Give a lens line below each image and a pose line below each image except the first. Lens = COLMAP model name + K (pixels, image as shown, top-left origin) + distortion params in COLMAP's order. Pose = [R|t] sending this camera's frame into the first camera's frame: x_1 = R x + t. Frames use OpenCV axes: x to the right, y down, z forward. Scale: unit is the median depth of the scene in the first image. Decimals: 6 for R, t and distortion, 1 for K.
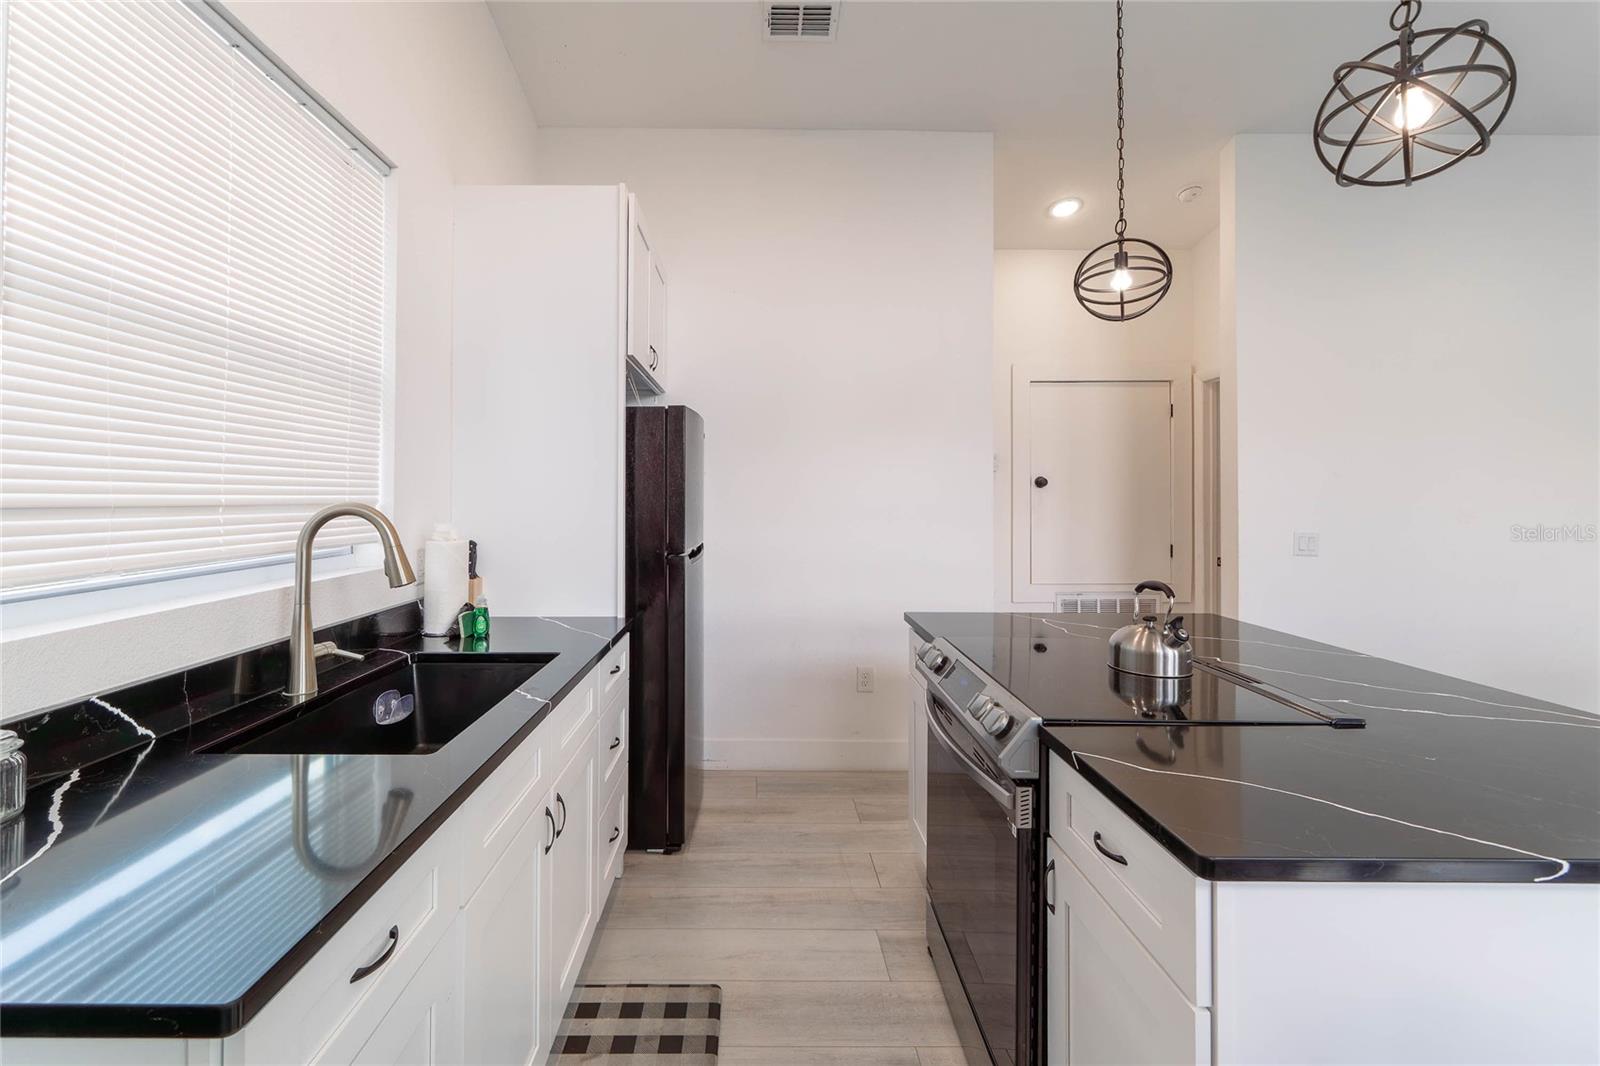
lens RADIAL K [[680.2, 0, 764.0], [0, 680.2, 493.8], [0, 0, 1]] dist [-0.005194, 0.000043]
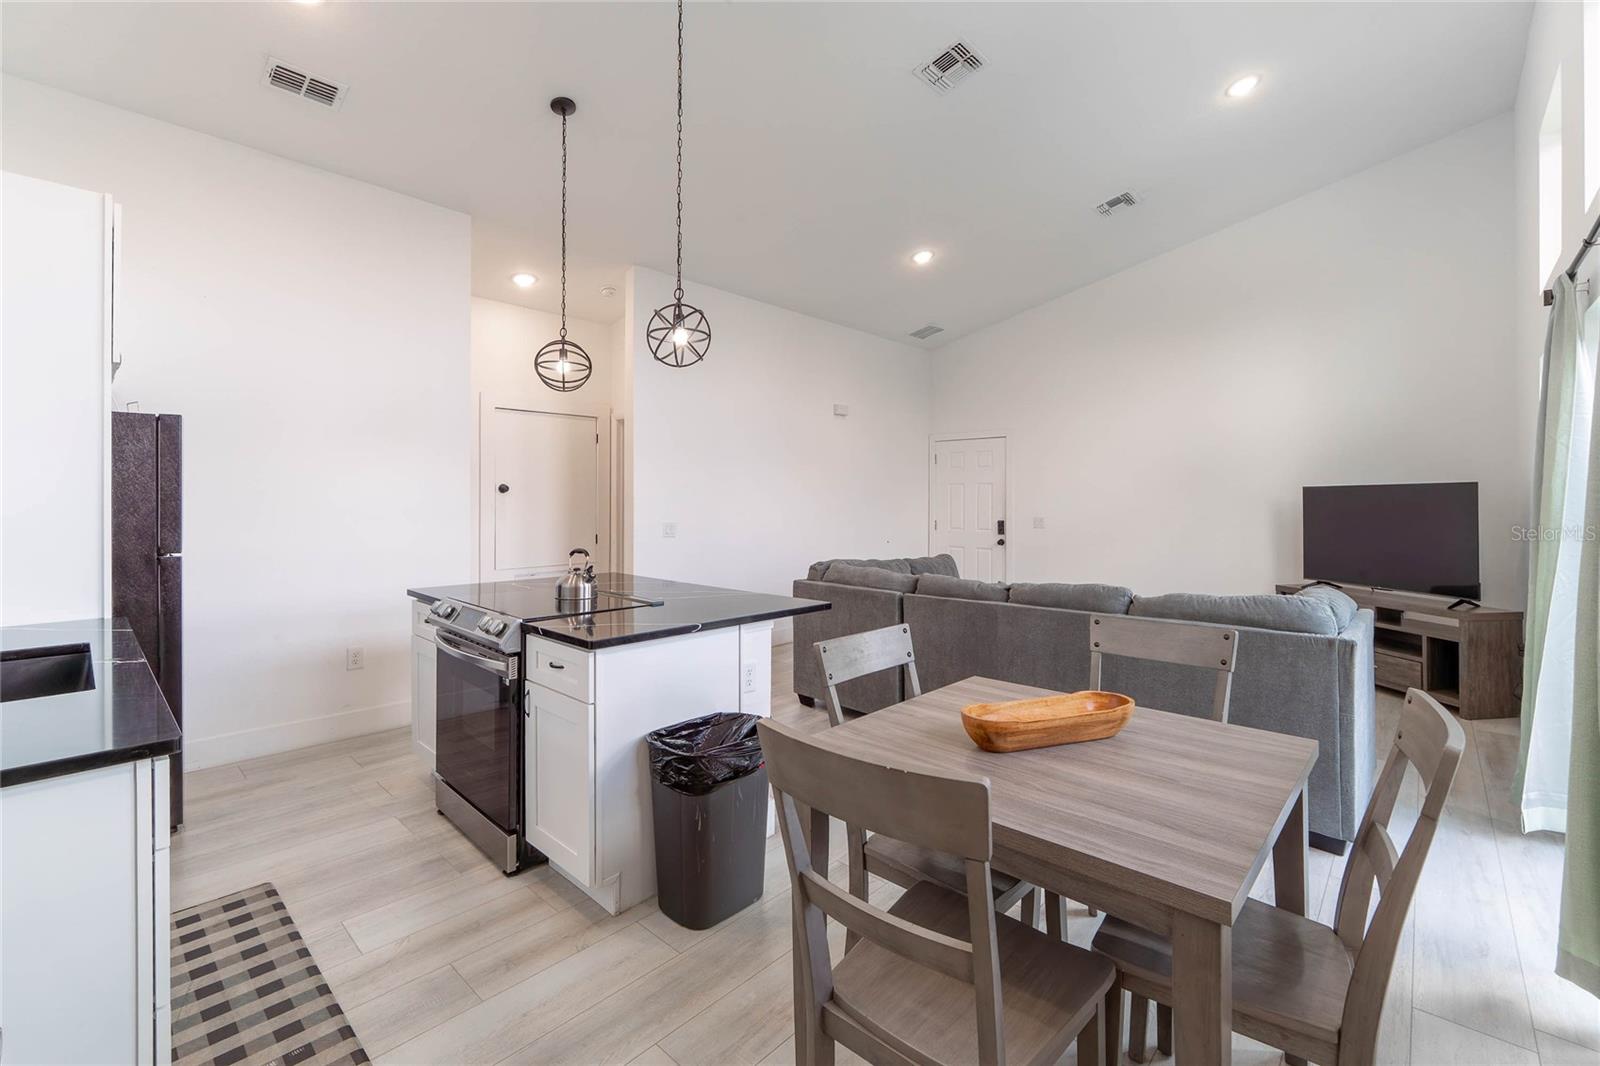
lens RADIAL K [[680.2, 0, 793.4], [0, 680.2, 500.7], [0, 0, 1]] dist [-0.005194, 0.000043]
pose [[0.689807, 0.000289, 0.723993, -0.342859], [-0.006334, 0.999964, 0.005635, -0.011772], [-0.723965, -0.008473, 0.689784, -0.661358]]
